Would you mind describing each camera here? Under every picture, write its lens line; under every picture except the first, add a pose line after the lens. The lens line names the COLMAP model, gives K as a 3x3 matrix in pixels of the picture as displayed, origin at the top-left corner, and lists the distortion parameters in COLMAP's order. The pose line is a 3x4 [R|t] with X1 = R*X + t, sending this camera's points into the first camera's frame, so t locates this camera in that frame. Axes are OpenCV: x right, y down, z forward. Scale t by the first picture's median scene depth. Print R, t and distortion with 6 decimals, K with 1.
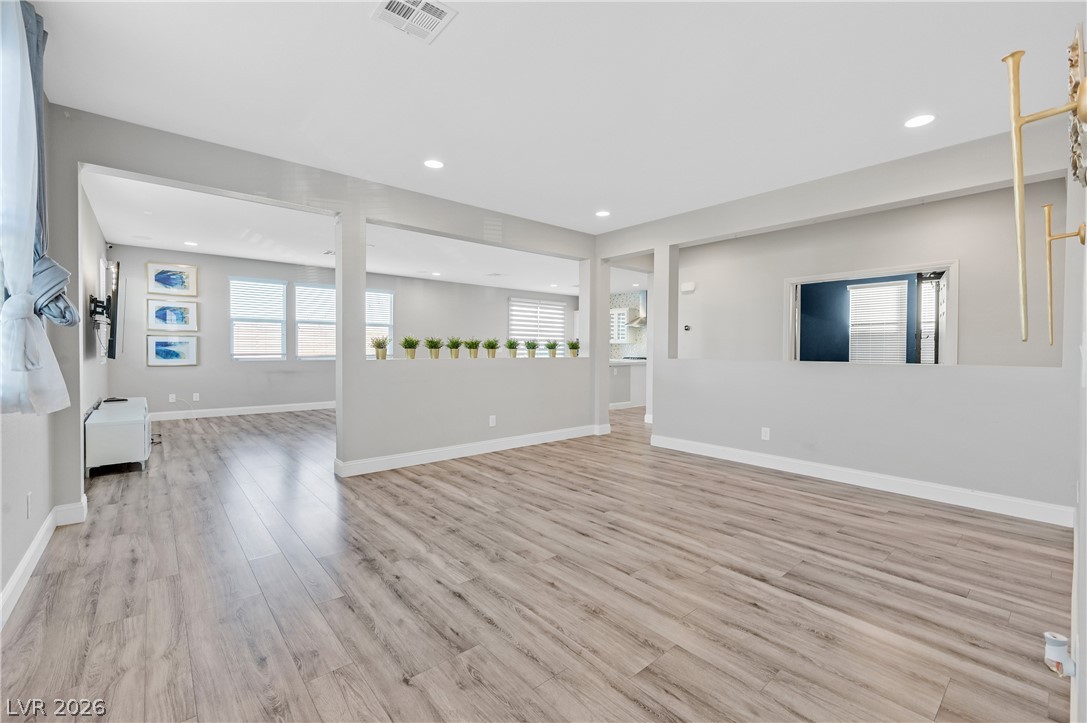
lens RADIAL K [[453.2, 0, 542.6], [0, 453.2, 356.5], [0, 0, 1]] dist [0.000925, 0.000085]
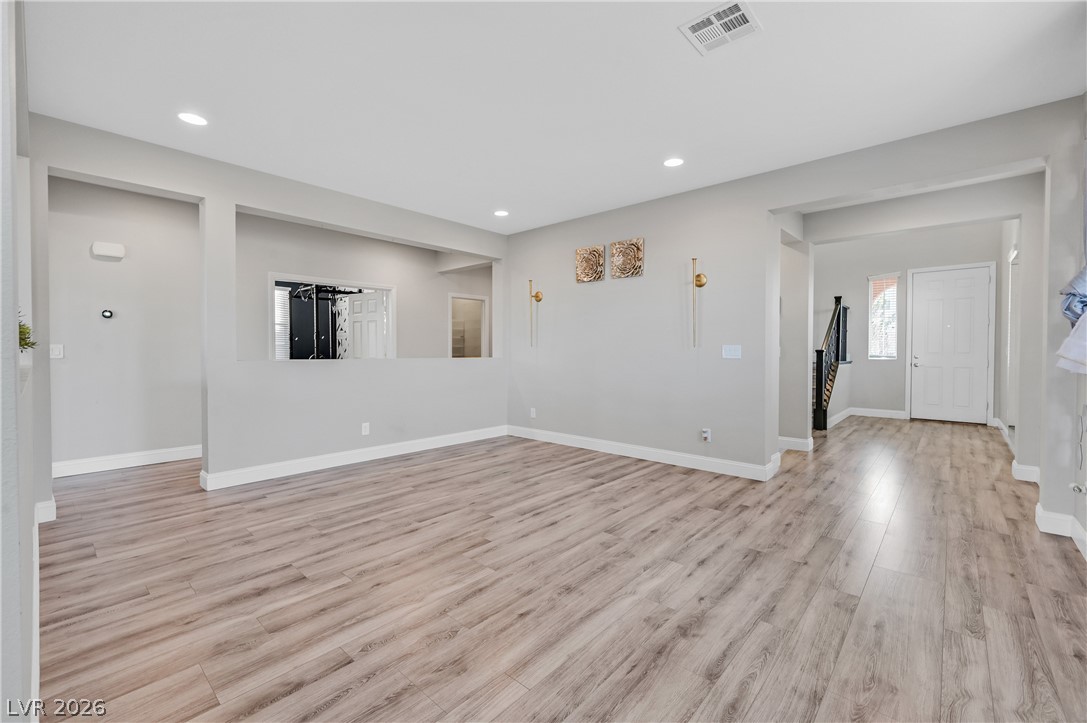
lens RADIAL K [[453.2, 0, 547.0], [0, 453.2, 349.8], [0, 0, 1]] dist [0.000925, 0.000085]
pose [[-0.126721, -0.002406, 0.991935, -0.954557], [0.013847, 0.999895, 0.004195, -0.017432], [-0.991842, 0.014267, -0.126675, 1.142292]]
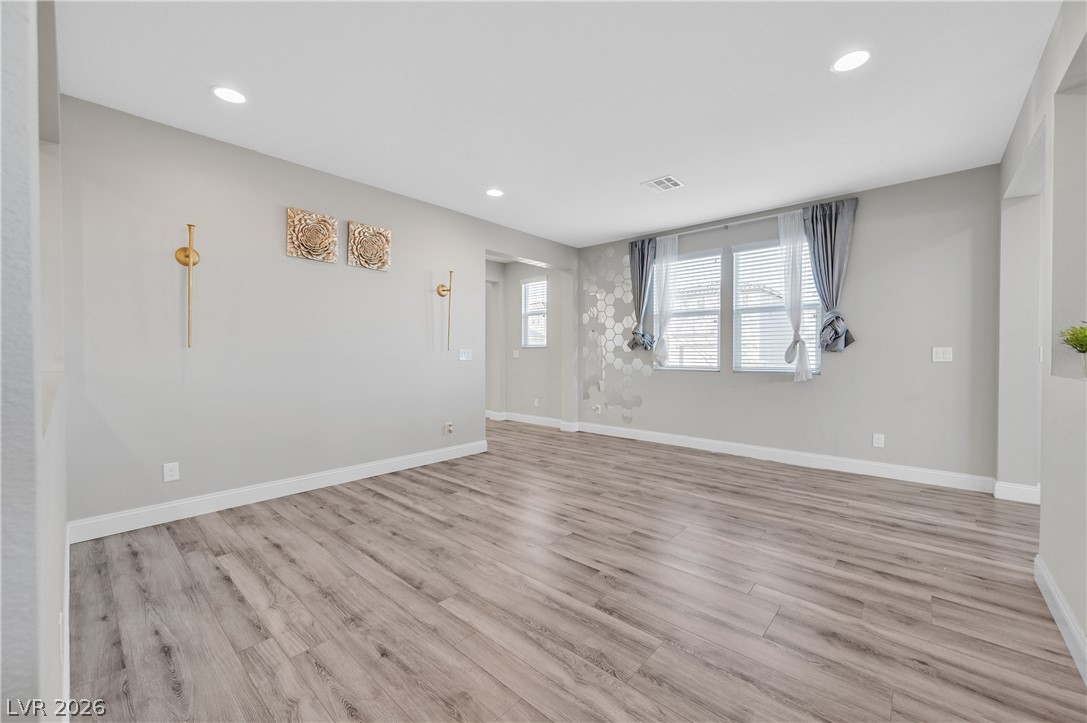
lens RADIAL K [[426.8, 0, 535.7], [0, 426.8, 359.5], [0, 0, 1]] dist [-0.000985, 0.000842]
pose [[-0.993407, -0.001644, -0.114627, 0.350090], [-0.004909, 0.999590, 0.028205, -0.028945], [0.114534, 0.028581, -0.993008, 2.077951]]
